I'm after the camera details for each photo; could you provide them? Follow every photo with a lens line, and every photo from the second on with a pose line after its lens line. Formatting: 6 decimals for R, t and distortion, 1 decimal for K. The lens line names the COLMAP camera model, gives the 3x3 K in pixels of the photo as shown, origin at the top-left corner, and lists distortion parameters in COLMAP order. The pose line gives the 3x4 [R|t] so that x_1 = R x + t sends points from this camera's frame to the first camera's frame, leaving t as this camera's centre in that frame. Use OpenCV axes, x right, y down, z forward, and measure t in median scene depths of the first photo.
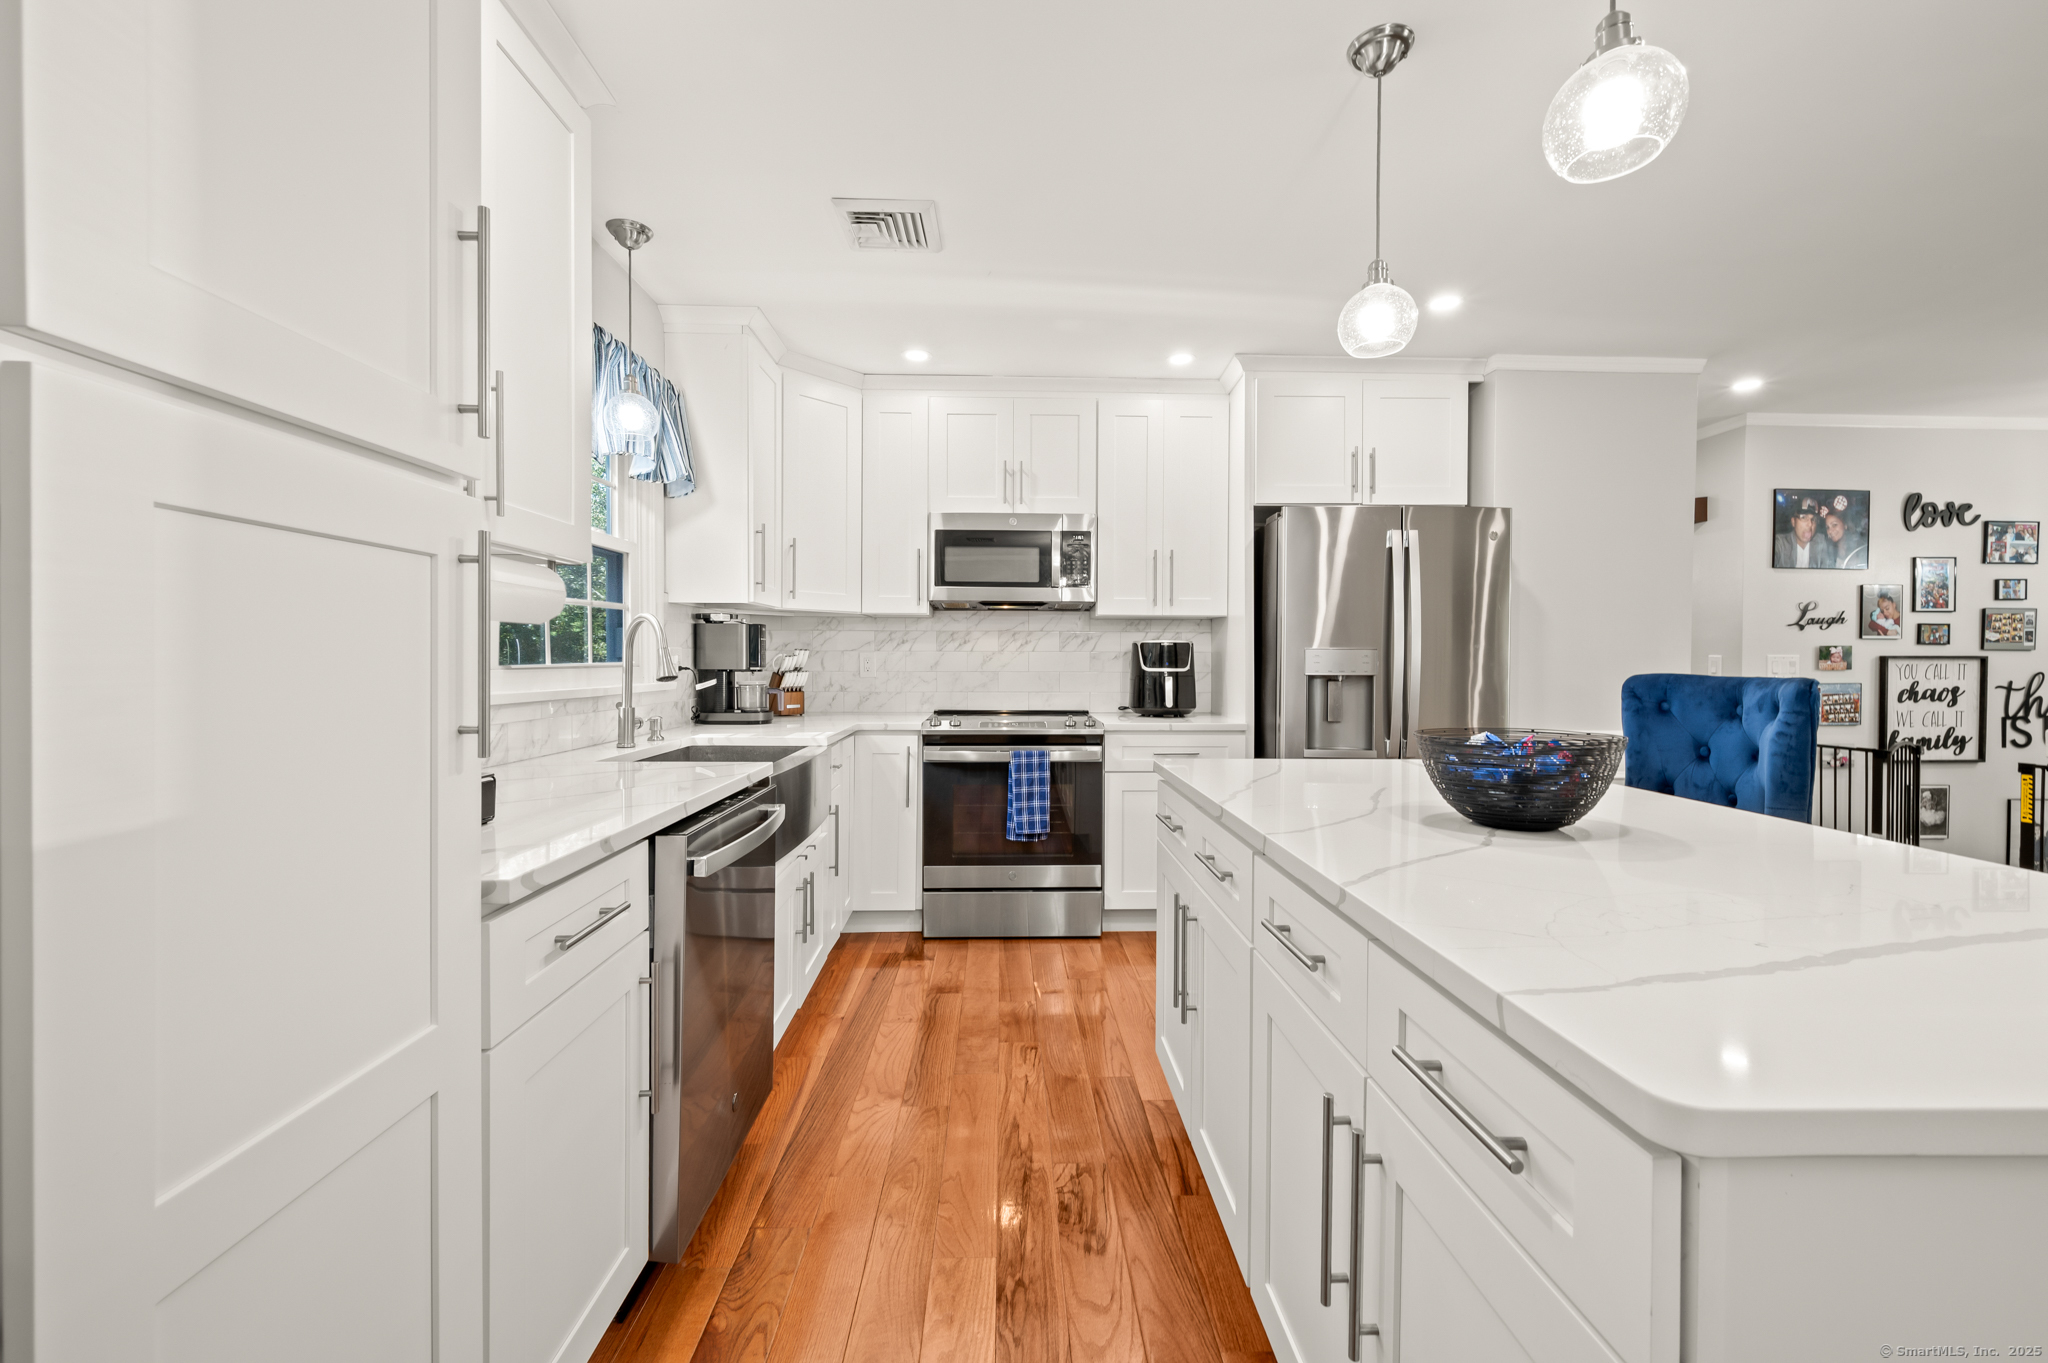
lens RADIAL K [[814.8, 0, 1038.7], [0, 814.8, 669.8], [0, 0, 1]] dist [-0.000179, 0.000318]
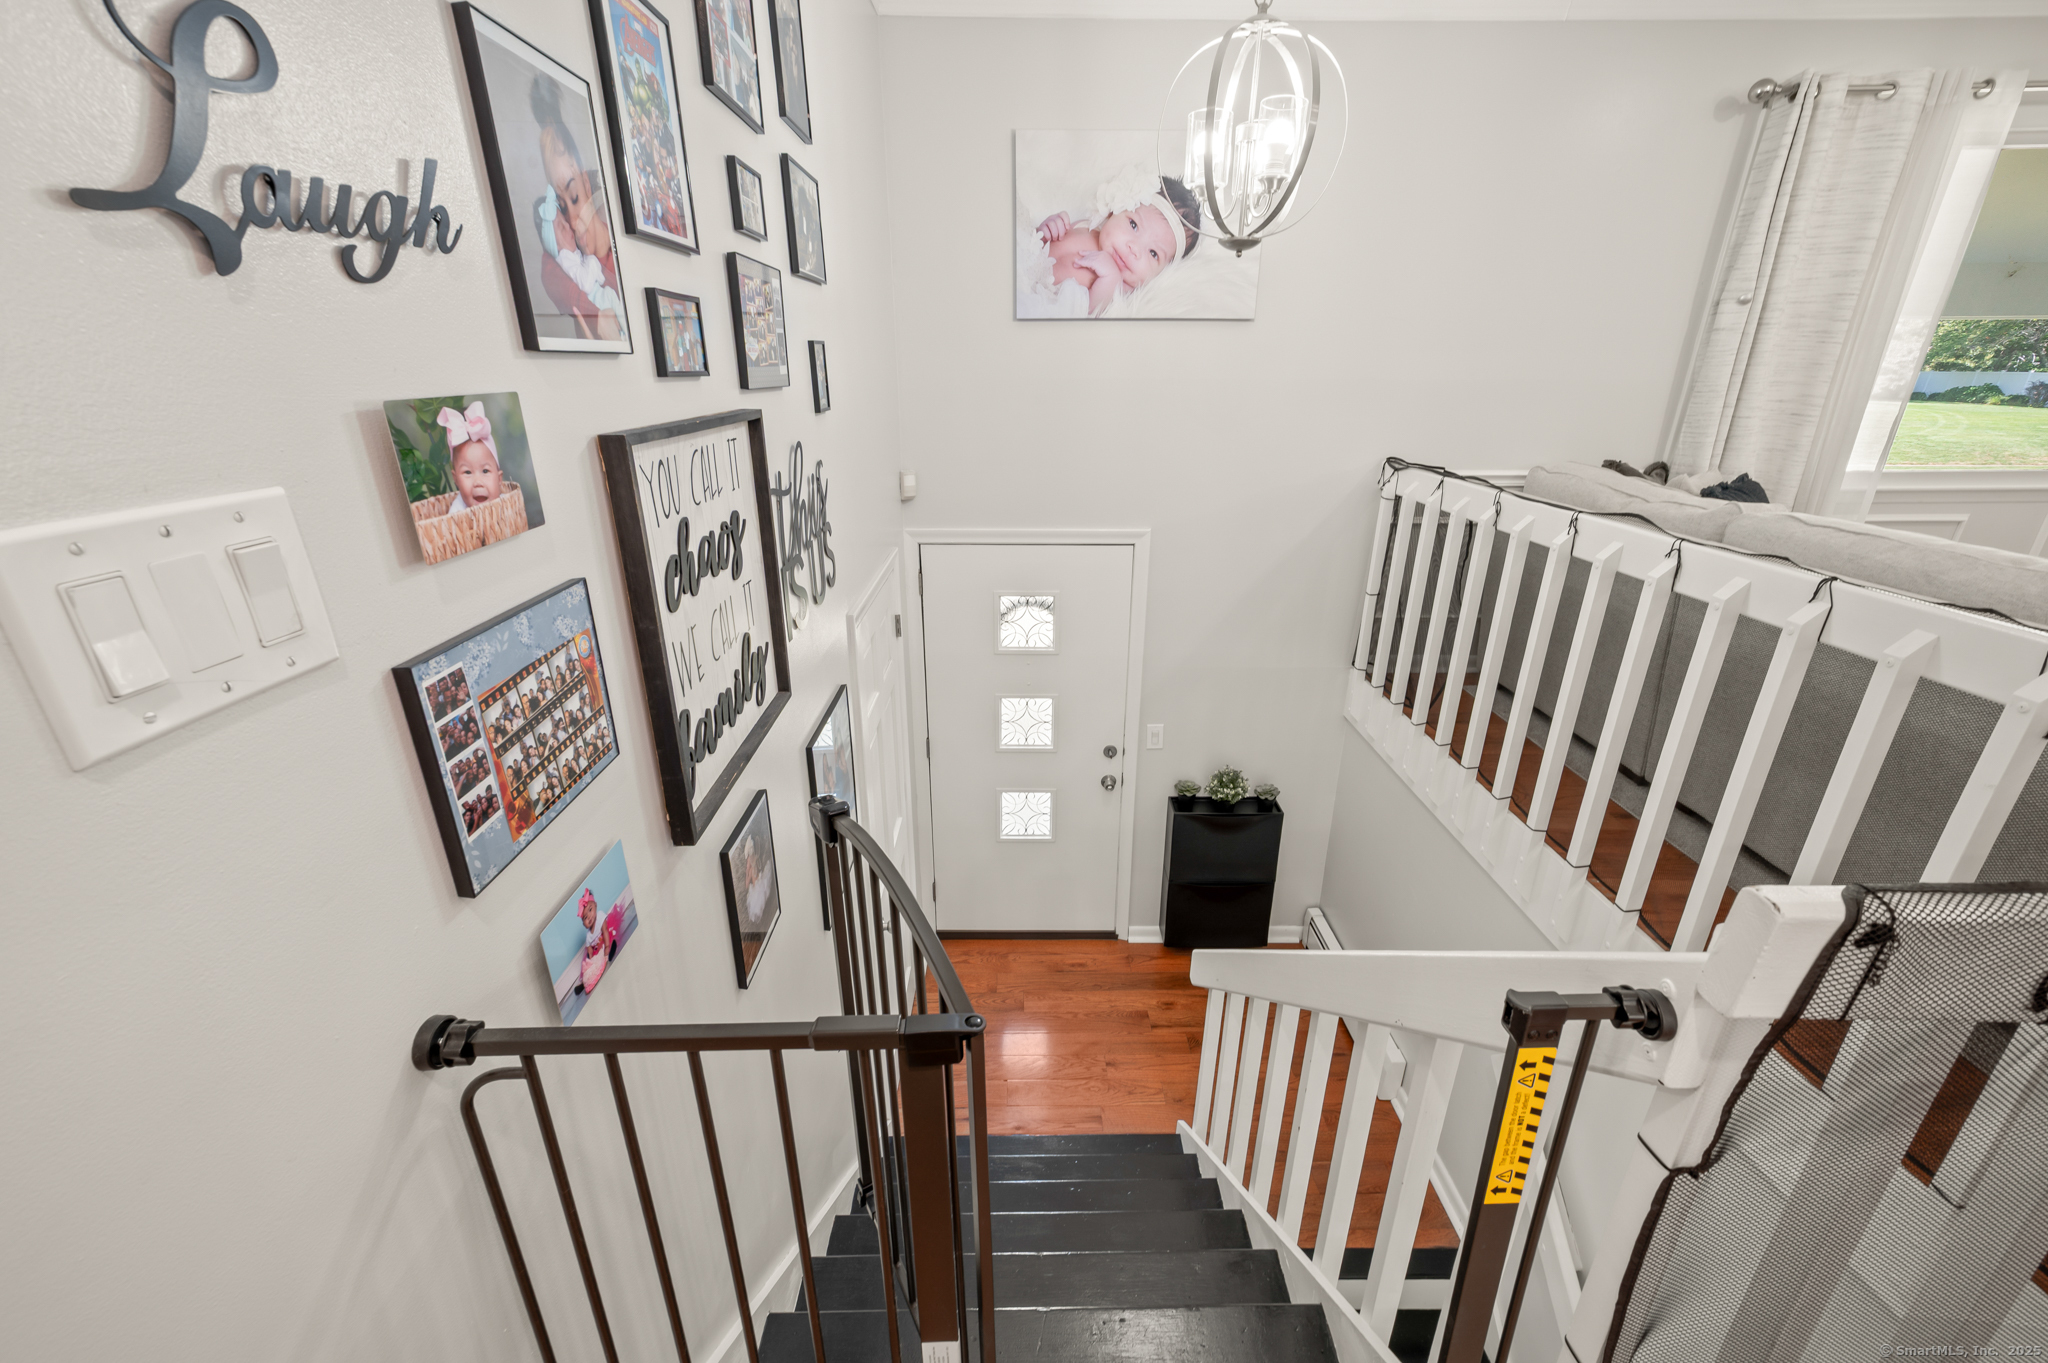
lens RADIAL K [[847.4, 0, 1027.3], [0, 847.4, 662.0], [0, 0, 1]] dist [-0.001124, 0.012644]
pose [[0.023724, -0.336624, 0.941340, 0.874793], [0.009502, 0.941639, 0.336492, -0.039182], [-0.999673, 0.000962, 0.025538, 0.961022]]
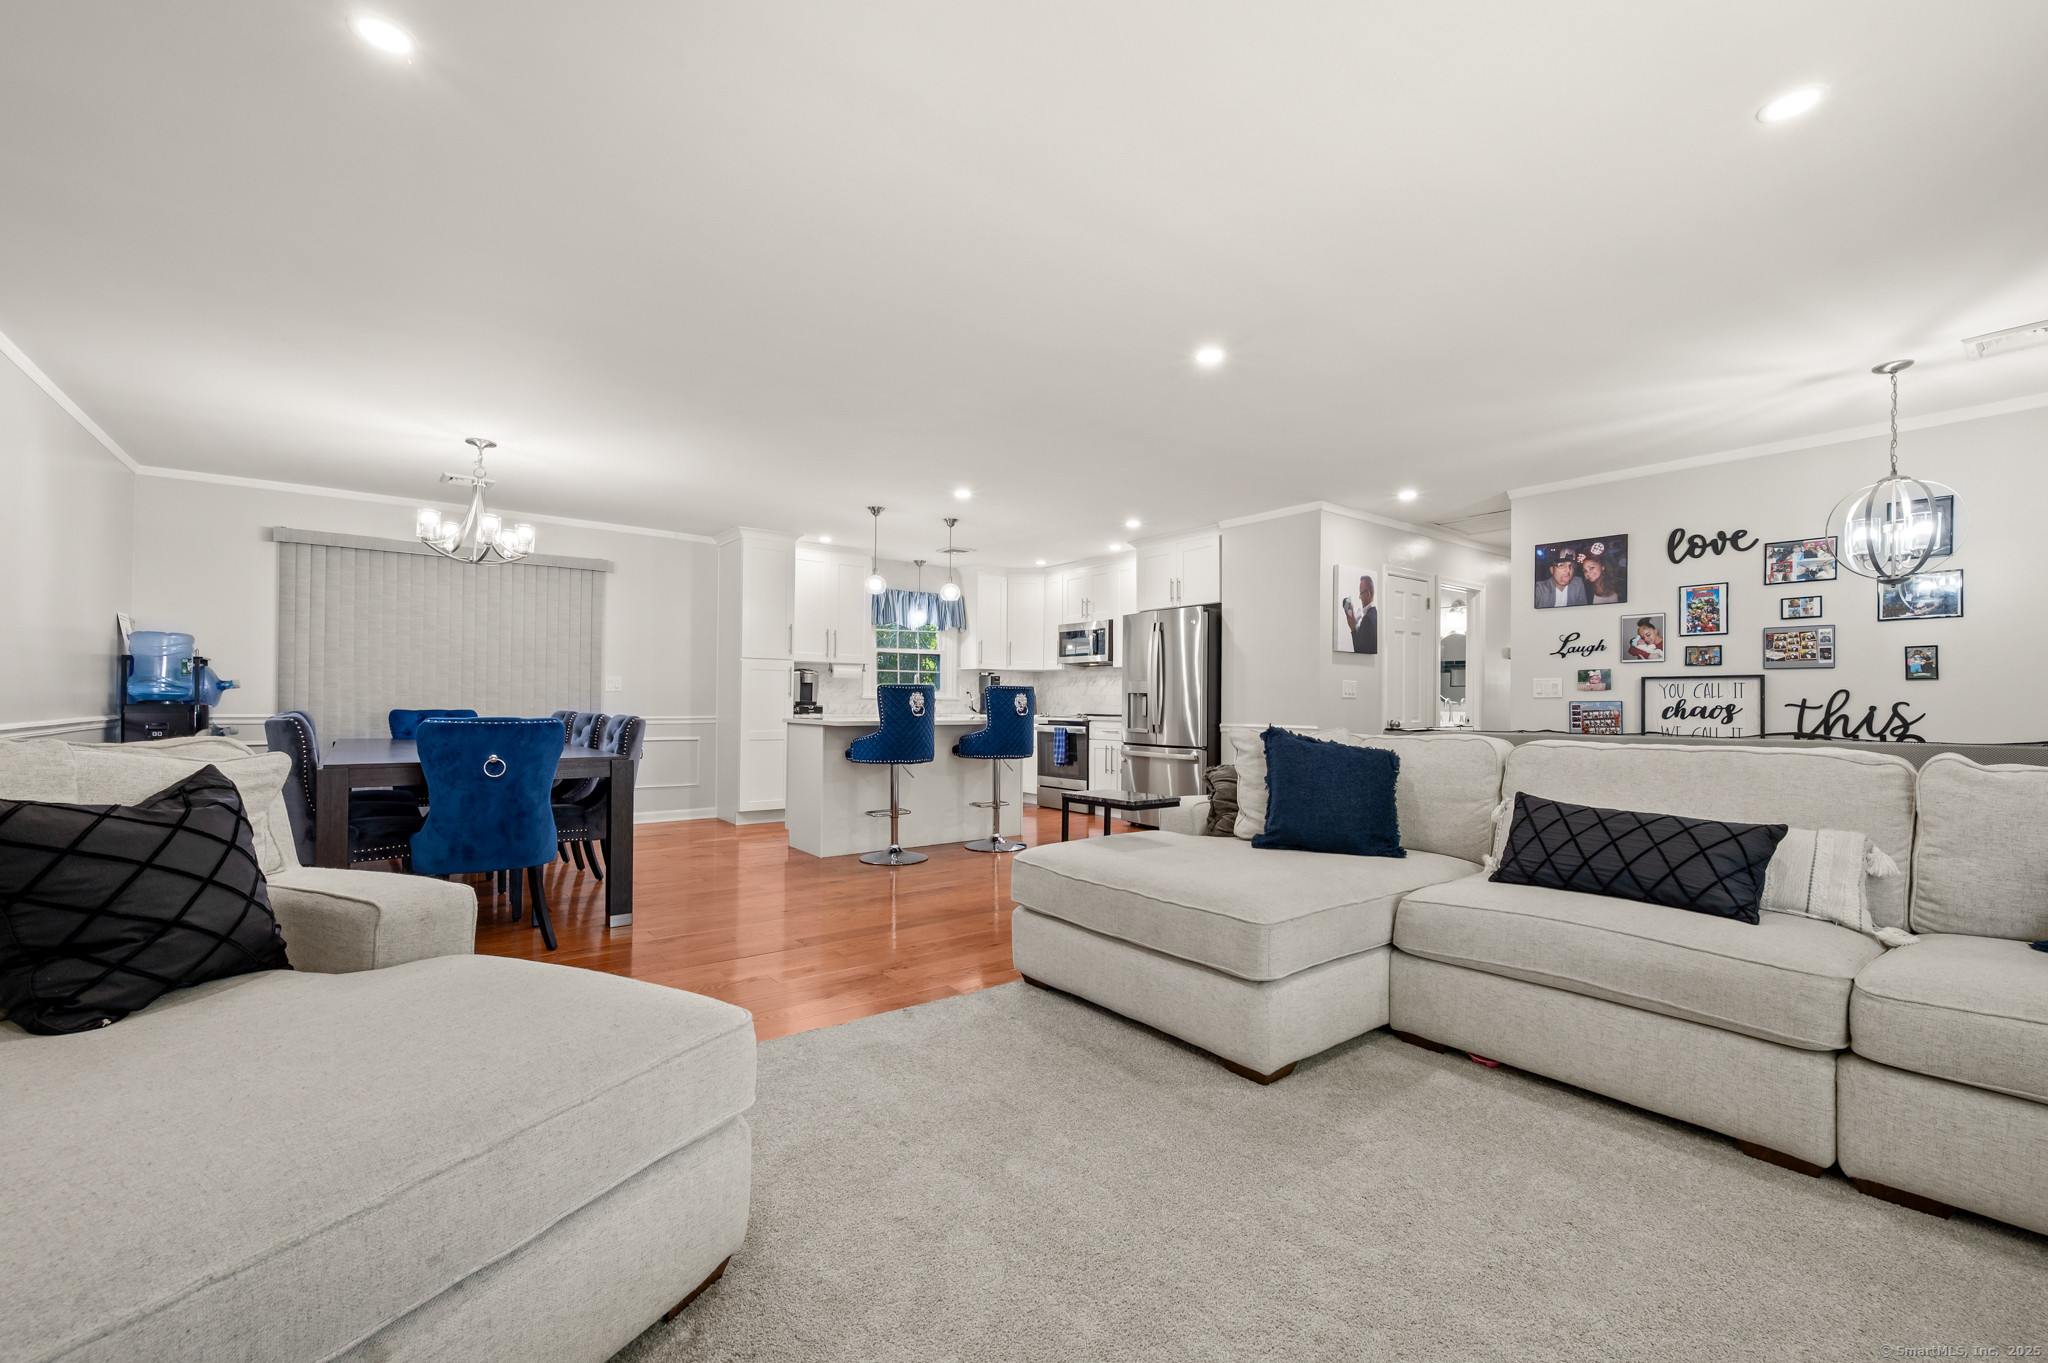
lens RADIAL K [[843.0, 0, 1027.8], [0, 843.0, 698.0], [0, 0, 1]] dist [0.002118, 0.000137]
pose [[0.582196, -0.004797, -0.813034, 1.629305], [-0.017008, 0.999692, -0.018078, 0.052074], [0.812871, 0.024353, 0.581935, -0.411835]]
